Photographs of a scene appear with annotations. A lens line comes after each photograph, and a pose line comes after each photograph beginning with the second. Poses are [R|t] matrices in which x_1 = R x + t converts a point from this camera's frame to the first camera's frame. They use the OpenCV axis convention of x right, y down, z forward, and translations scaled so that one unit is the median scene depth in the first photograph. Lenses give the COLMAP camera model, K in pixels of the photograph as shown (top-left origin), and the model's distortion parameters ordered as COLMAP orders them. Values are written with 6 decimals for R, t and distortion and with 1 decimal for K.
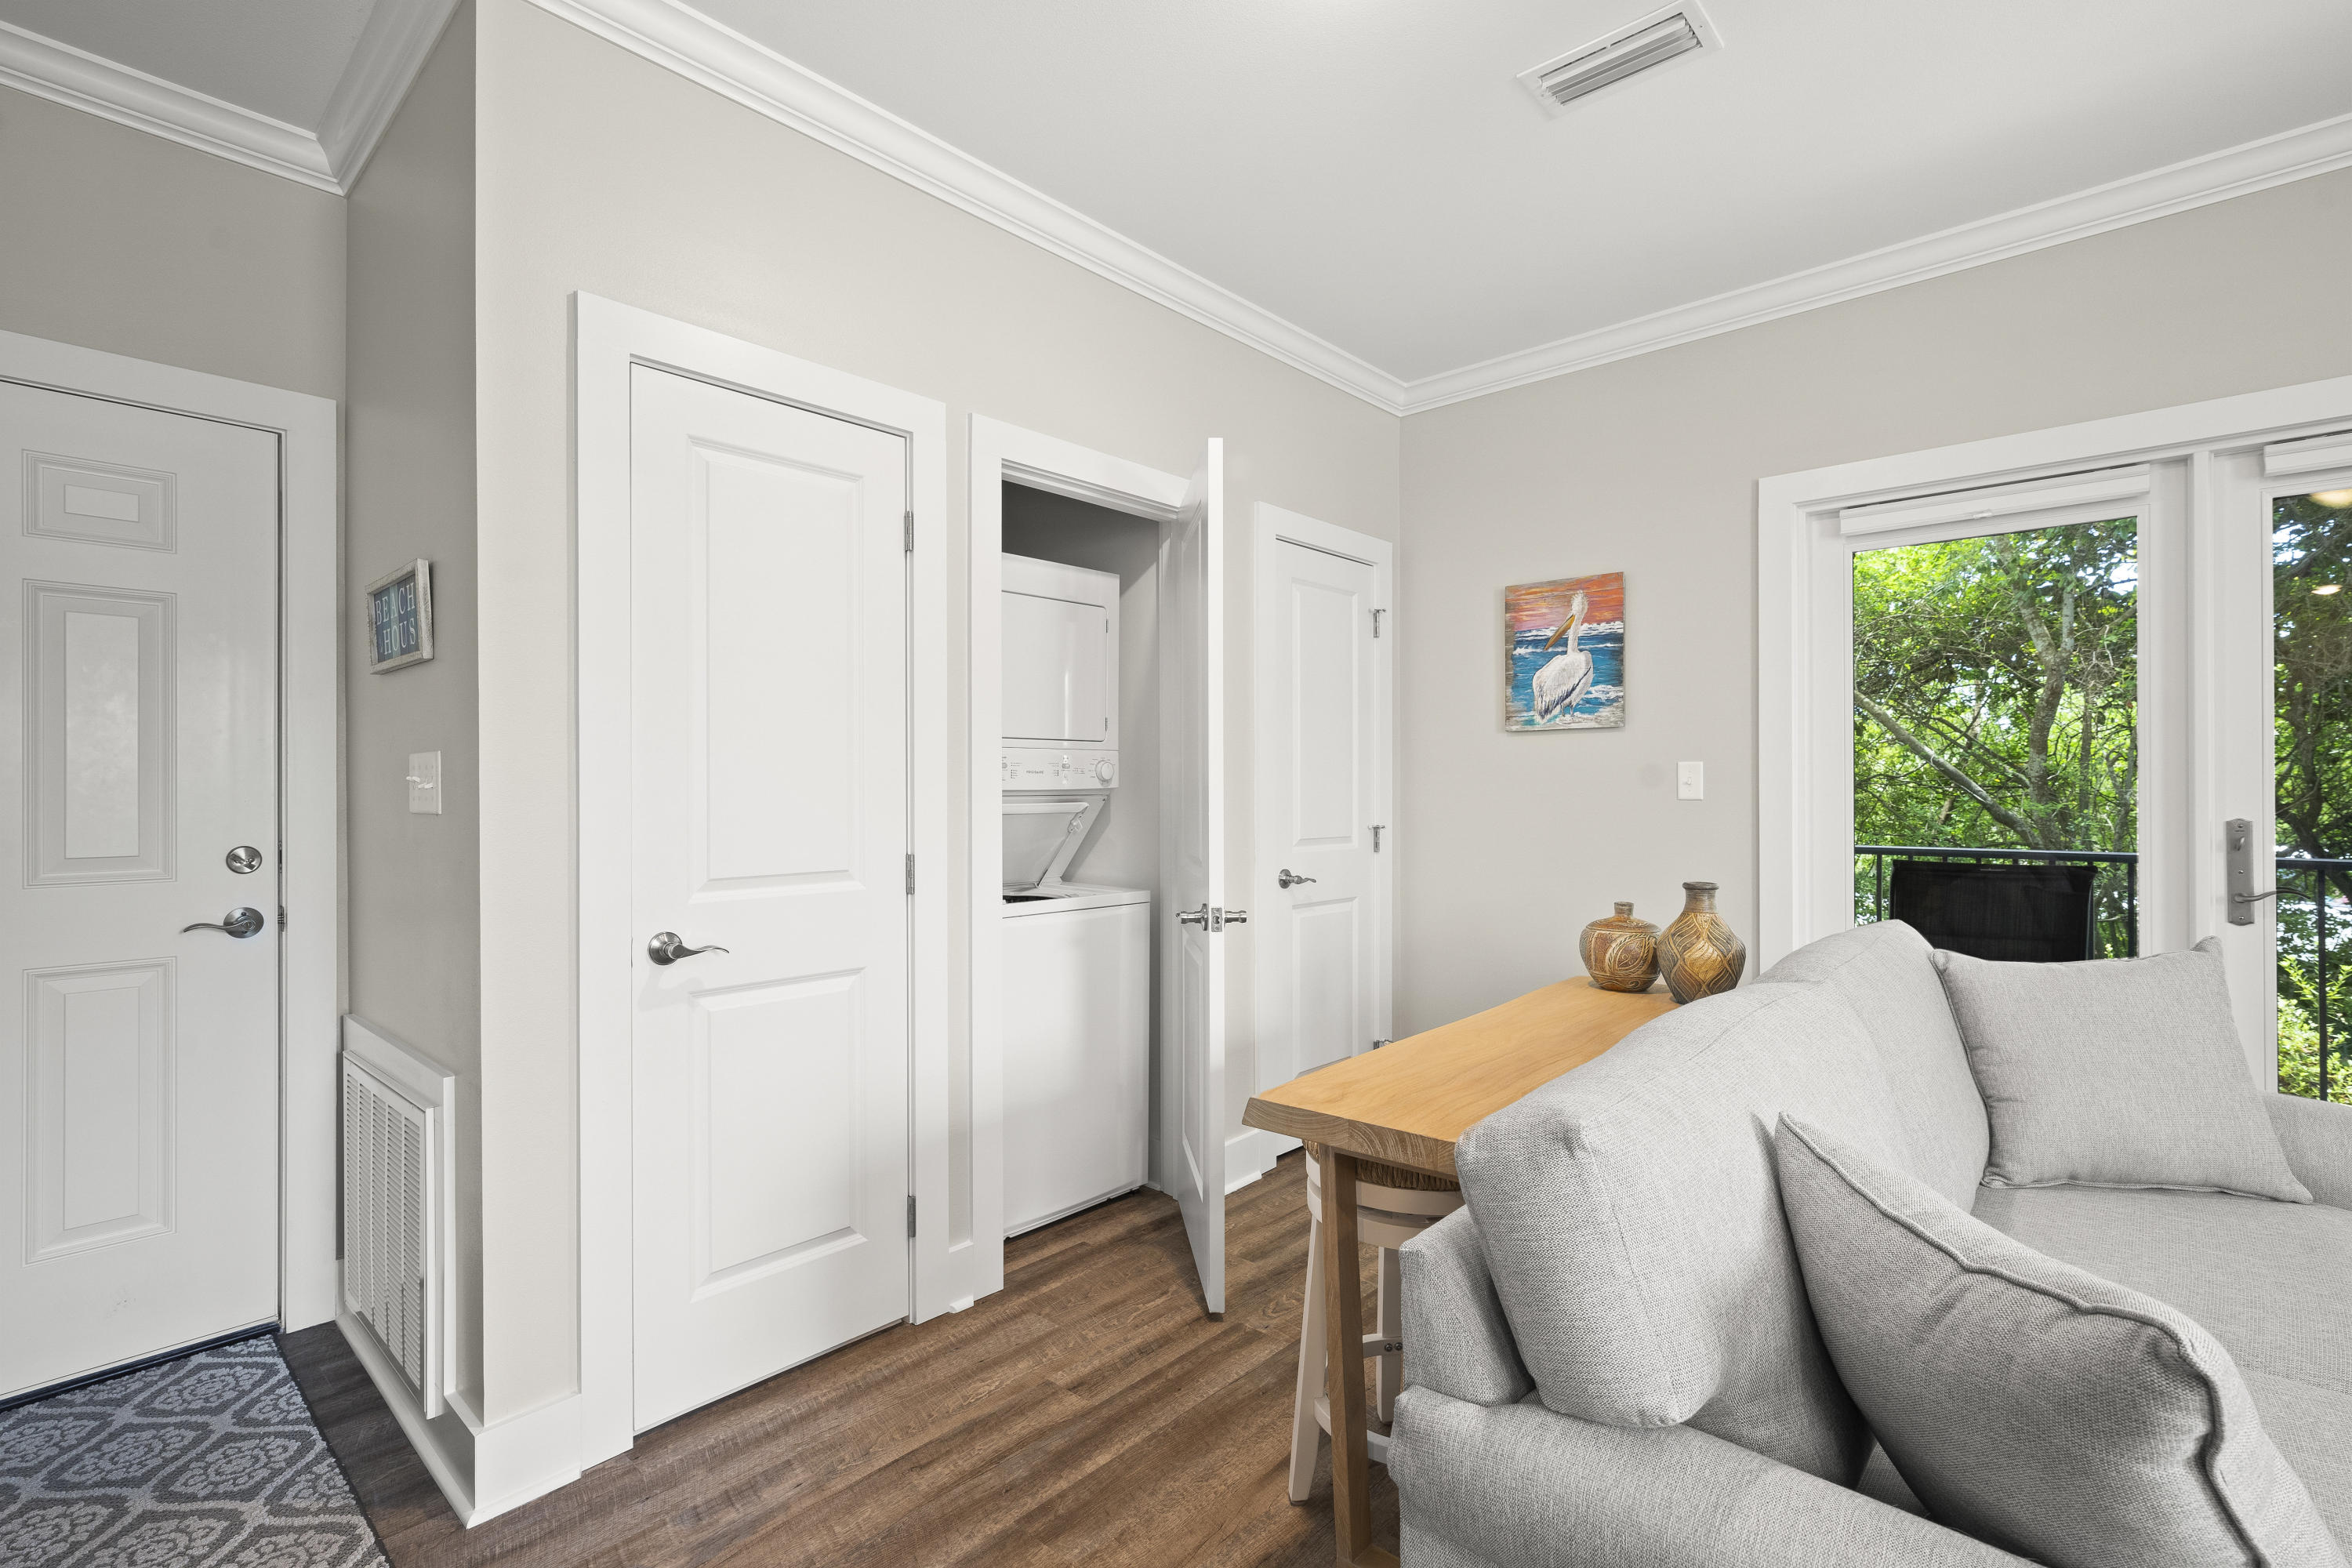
lens RADIAL K [[1080.1, 0, 1190.3], [0, 1080.1, 785.2], [0, 0, 1]] dist [0.009326, 0.001123]
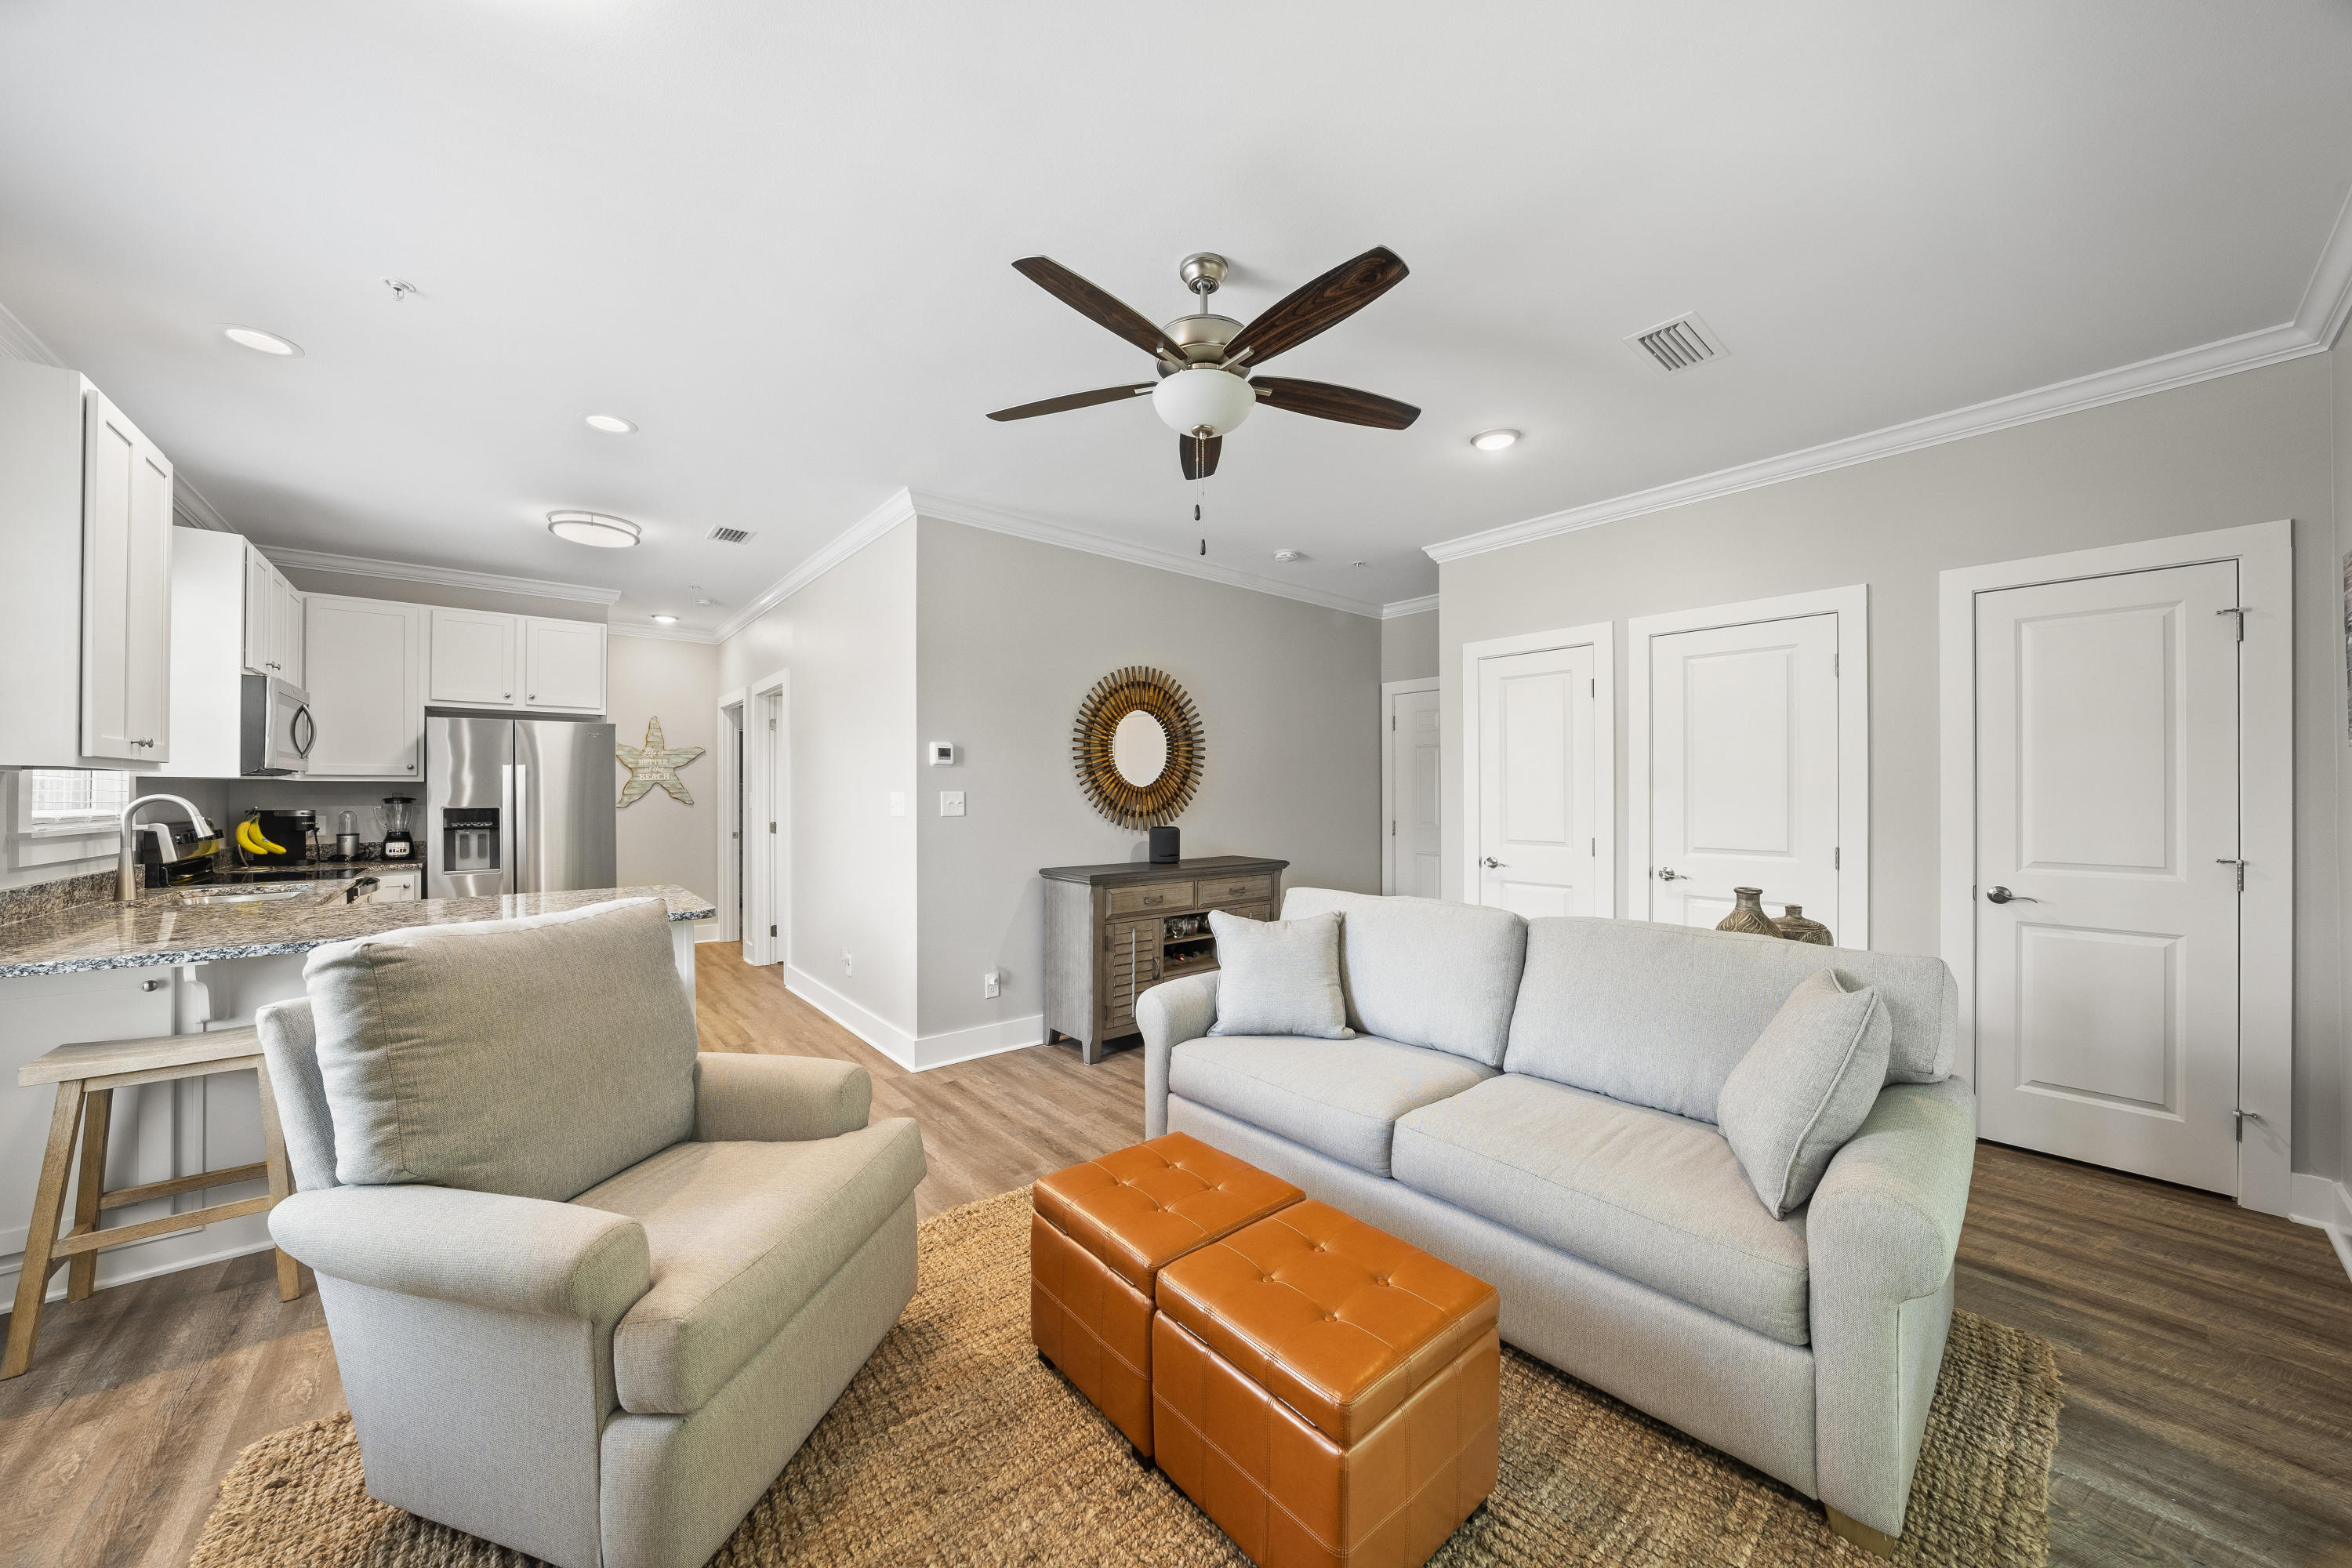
lens RADIAL K [[797.5, 0, 1166.5], [0, 797.5, 791.7], [0, 0, 1]] dist [-0.007053, -0.000034]
pose [[-0.140440, -0.000271, -0.990089, 1.378972], [0.002251, 0.999997, -0.000593, -0.028483], [0.990087, -0.002312, -0.140439, 0.368146]]
